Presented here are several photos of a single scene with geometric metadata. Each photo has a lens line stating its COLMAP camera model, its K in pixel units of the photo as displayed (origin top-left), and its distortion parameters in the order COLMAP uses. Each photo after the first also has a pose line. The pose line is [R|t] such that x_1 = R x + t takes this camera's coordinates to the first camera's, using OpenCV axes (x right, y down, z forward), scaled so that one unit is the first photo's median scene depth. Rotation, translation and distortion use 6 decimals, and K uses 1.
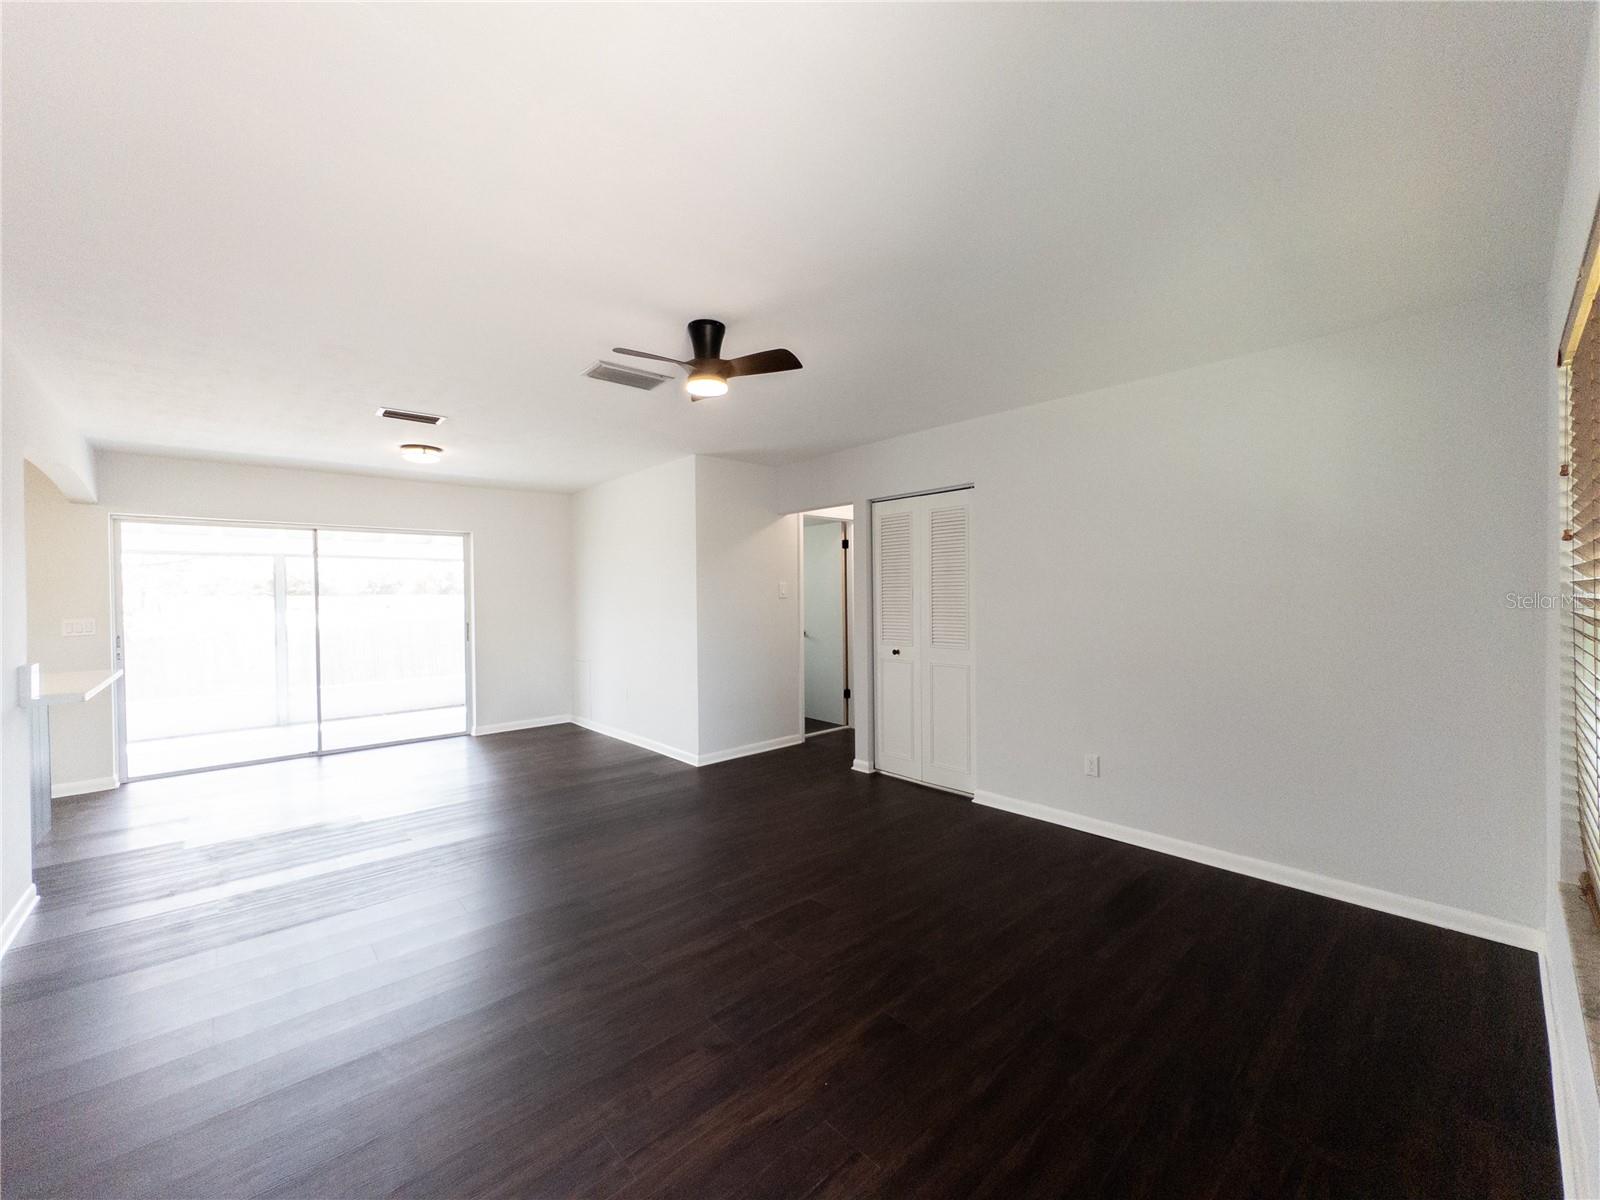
lens RADIAL K [[645.6, 0, 749.6], [0, 645.6, 601.9], [0, 0, 1]] dist [-0.001083, -0.000080]
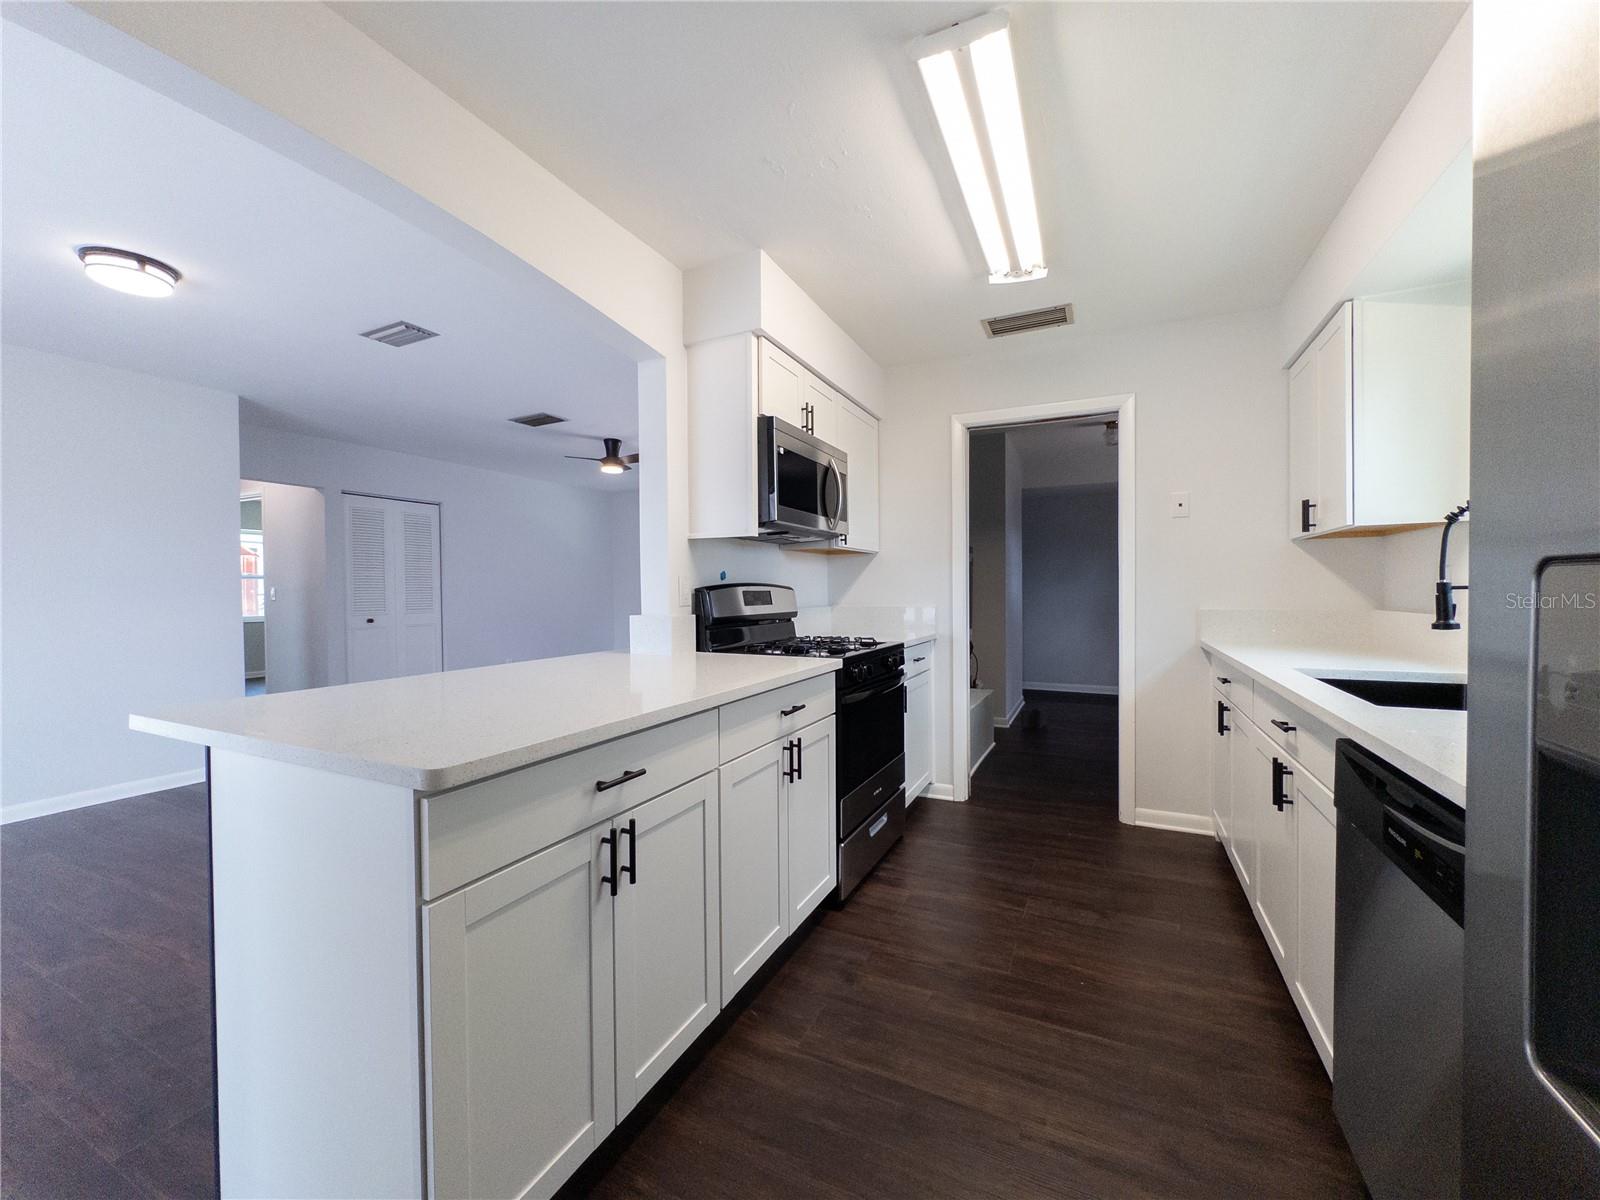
lens RADIAL K [[642.1, 0, 800.0], [0, 642.1, 600.0], [0, 0, 1]] dist [0.000535, -0.000298]
pose [[-0.398115, -0.002429, 0.917332, -1.316506], [0.020357, 0.999727, 0.011482, 0.043897], [-0.917110, 0.023245, -0.397957, 0.792354]]
